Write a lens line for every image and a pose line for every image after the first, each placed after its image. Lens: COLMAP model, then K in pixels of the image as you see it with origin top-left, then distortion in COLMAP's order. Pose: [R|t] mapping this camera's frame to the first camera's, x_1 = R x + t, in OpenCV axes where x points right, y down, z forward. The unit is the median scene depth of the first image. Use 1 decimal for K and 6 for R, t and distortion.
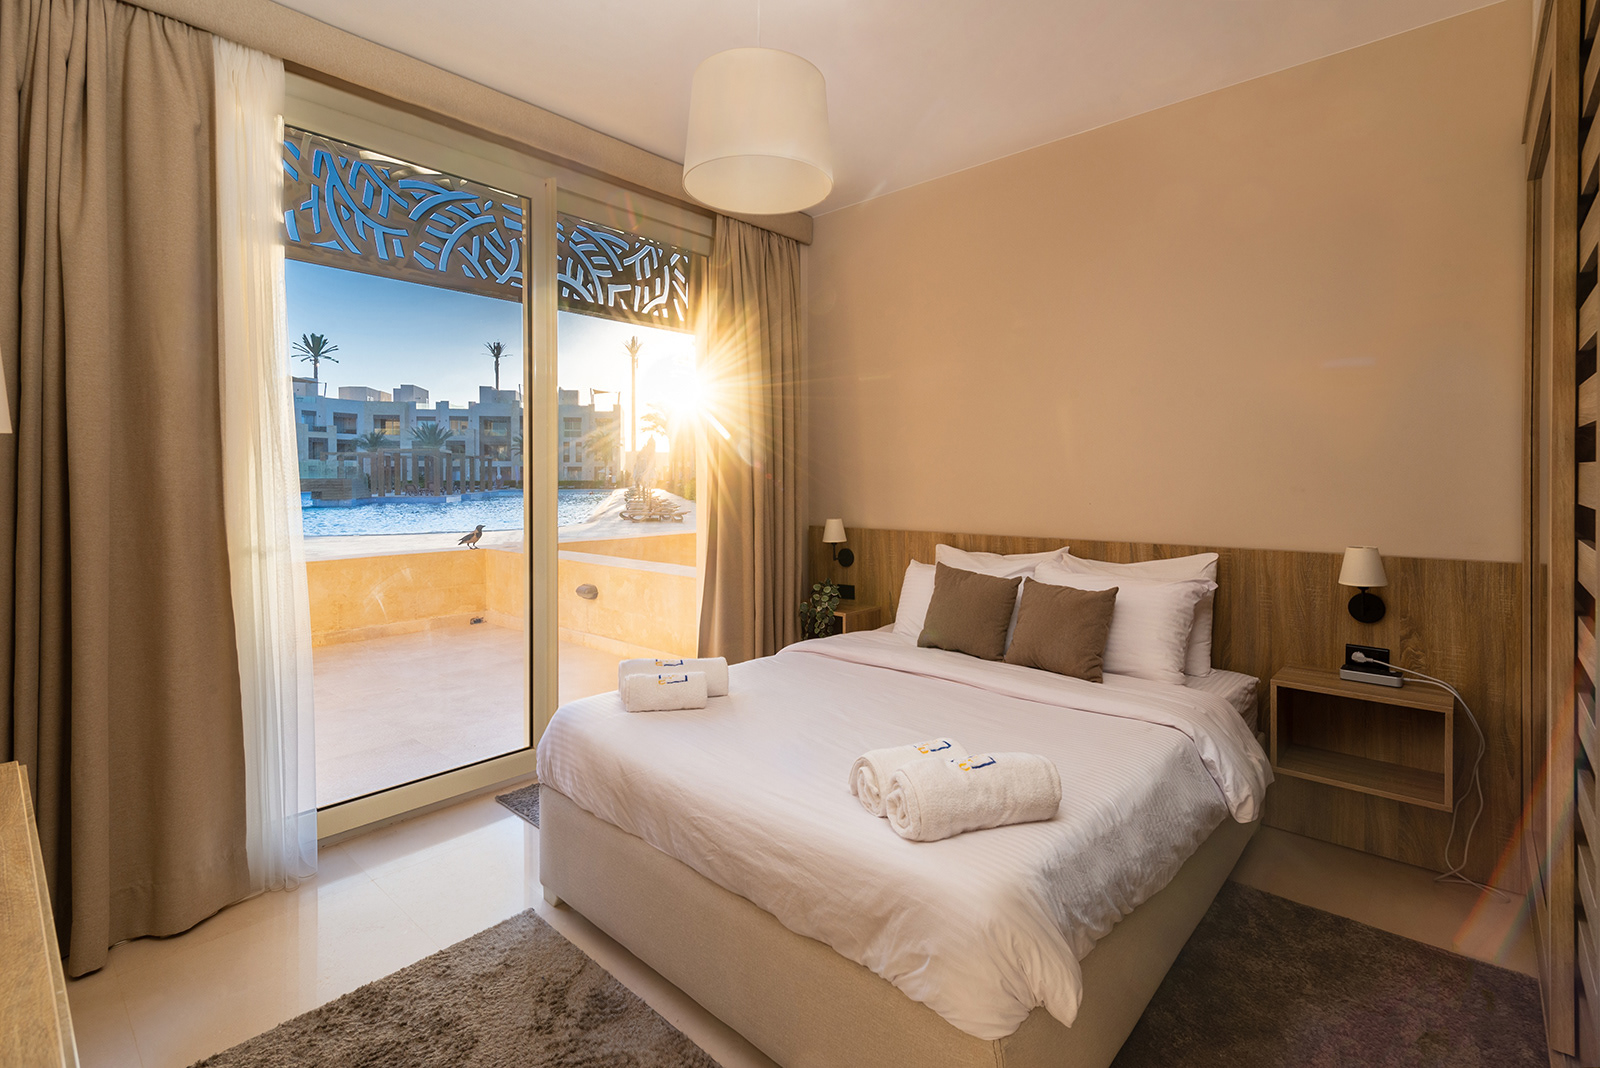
lens RADIAL K [[741.2, 0, 798.7], [0, 741.2, 481.5], [0, 0, 1]] dist [0.012899, -0.000179]
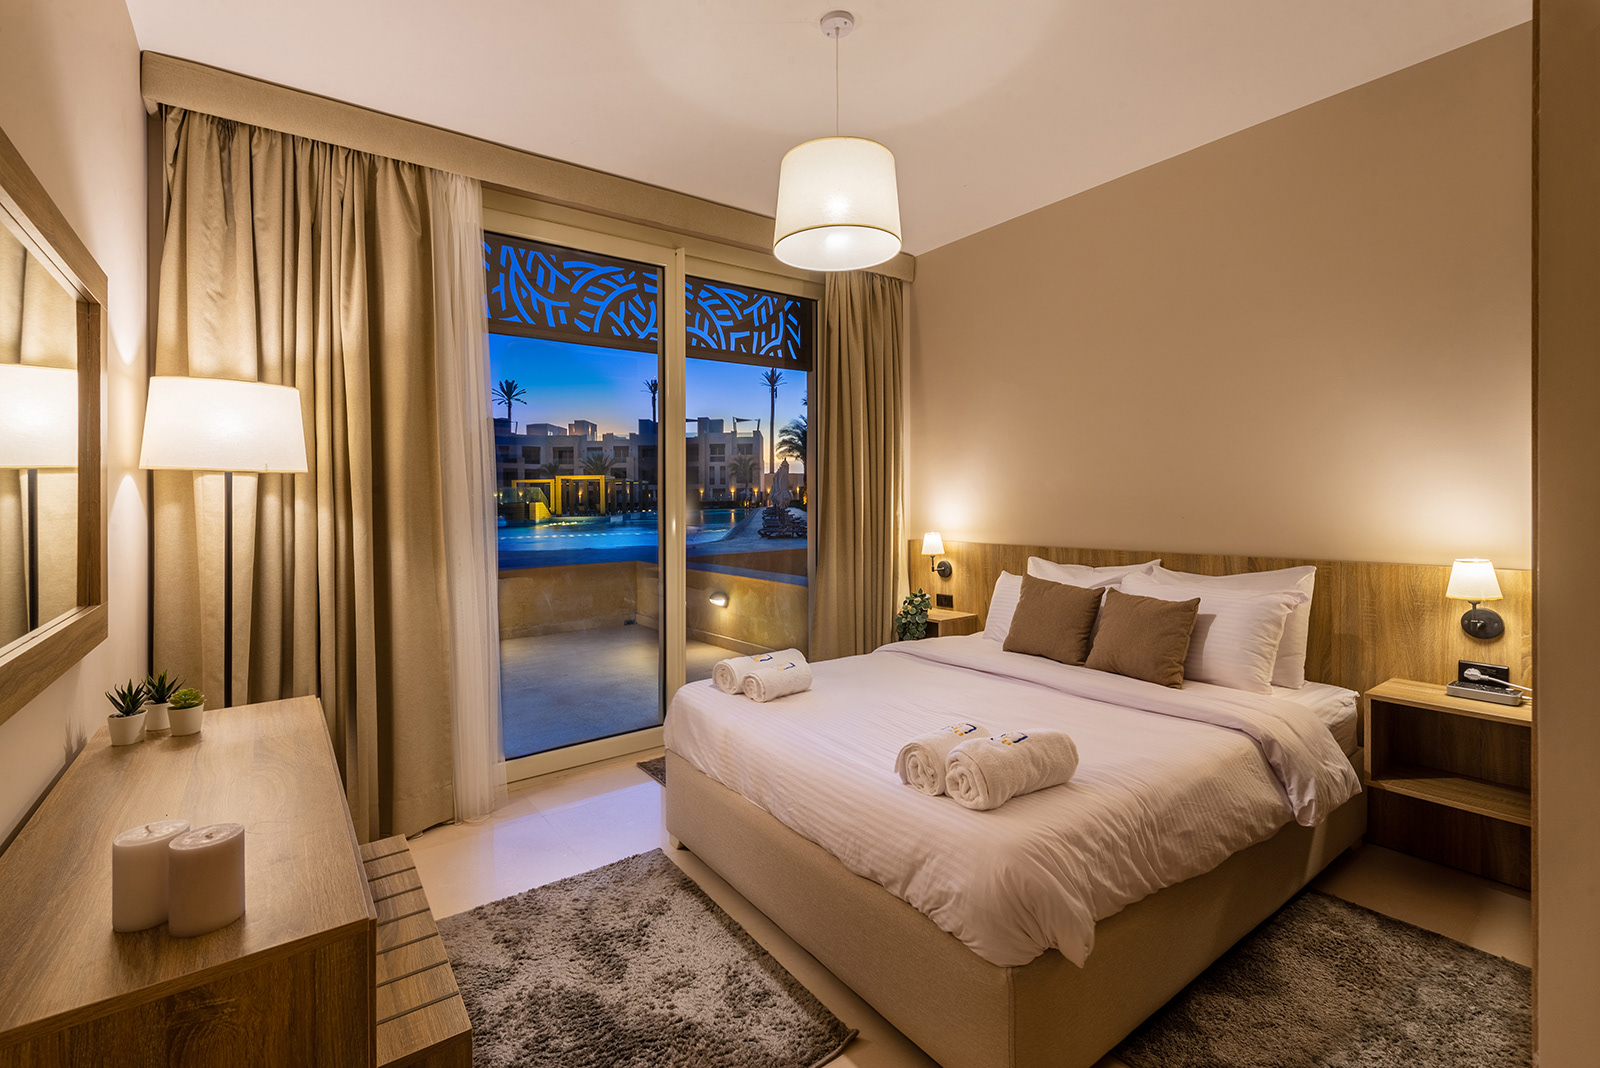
lens RADIAL K [[741.2, 0, 798.7], [0, 741.2, 481.5], [0, 0, 1]] dist [0.012899, -0.000179]
pose [[0.977658, -0.017814, -0.209448, 0.092447], [0.012566, 0.999574, -0.026358, 0.001024], [0.209828, 0.023137, 0.977465, -0.115102]]
